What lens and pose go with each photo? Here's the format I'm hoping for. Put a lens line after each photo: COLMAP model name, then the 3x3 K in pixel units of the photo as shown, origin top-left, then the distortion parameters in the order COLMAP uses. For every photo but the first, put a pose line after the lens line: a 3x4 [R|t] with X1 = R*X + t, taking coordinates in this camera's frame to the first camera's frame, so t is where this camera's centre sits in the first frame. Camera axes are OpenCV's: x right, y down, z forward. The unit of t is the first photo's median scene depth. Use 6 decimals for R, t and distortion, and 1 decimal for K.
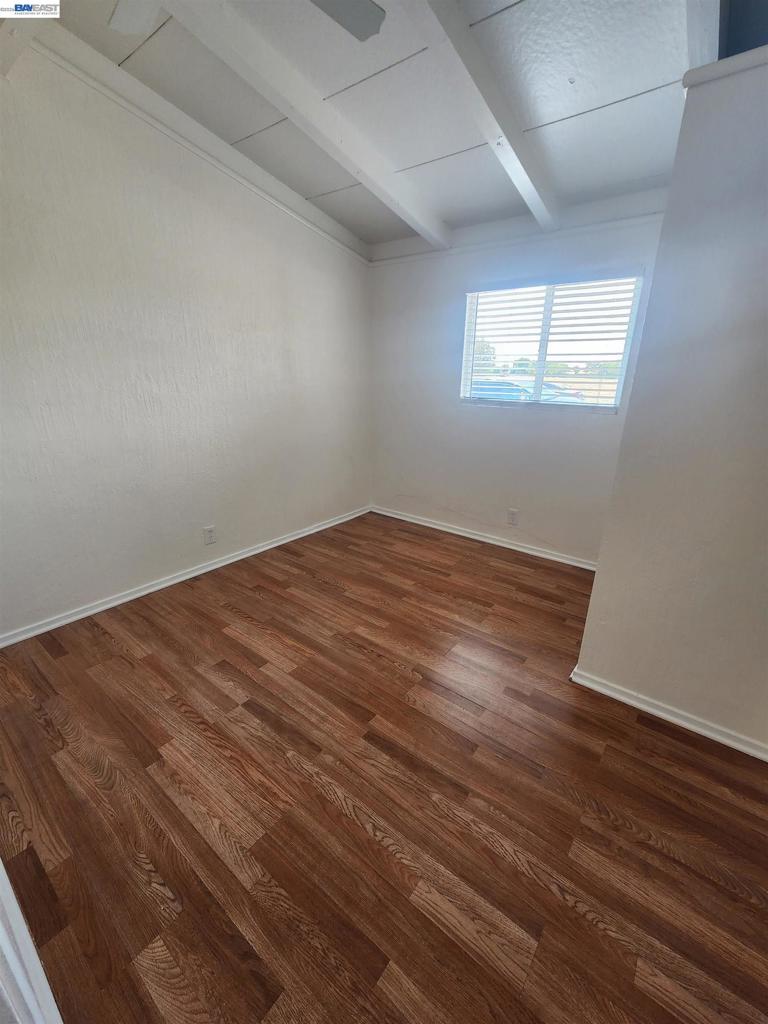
lens RADIAL K [[422.8, 0, 391.8], [0, 422.8, 516.0], [0, 0, 1]] dist [-0.001965, 0.002843]
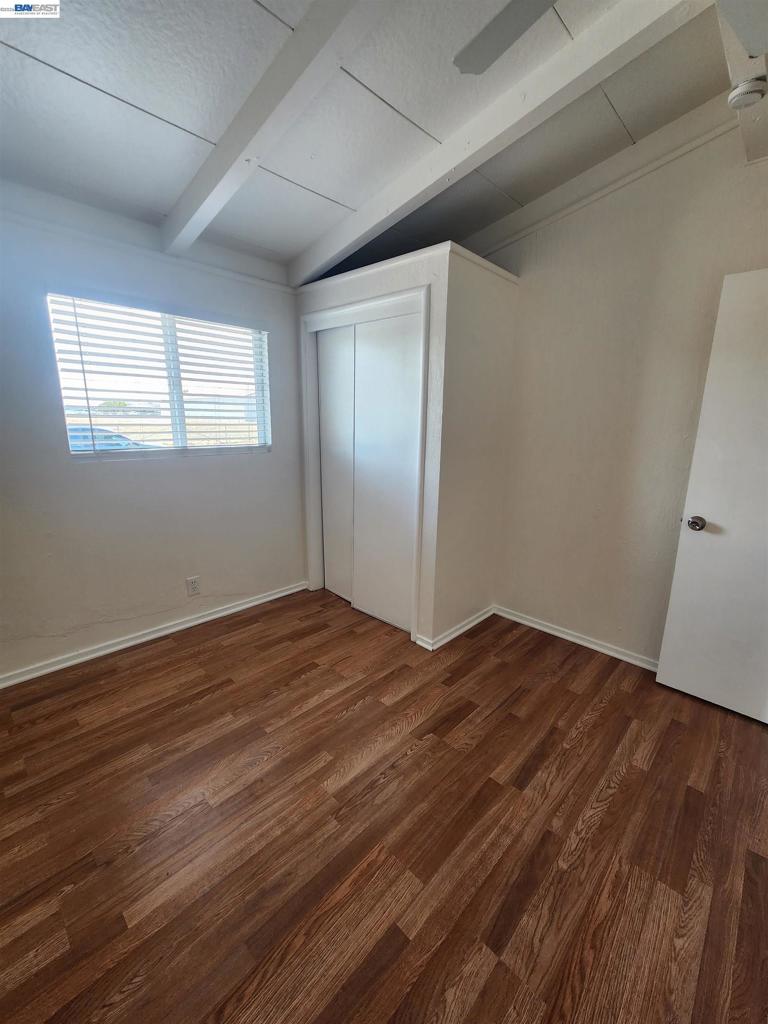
lens RADIAL K [[425.3, 0, 393.3], [0, 425.3, 514.4], [0, 0, 1]] dist [-0.001492, 0.003480]
pose [[0.097791, -0.236984, 0.966579, -0.780242], [0.302326, 0.932409, 0.198019, -0.309437], [-0.948175, 0.272858, 0.162828, 0.825166]]
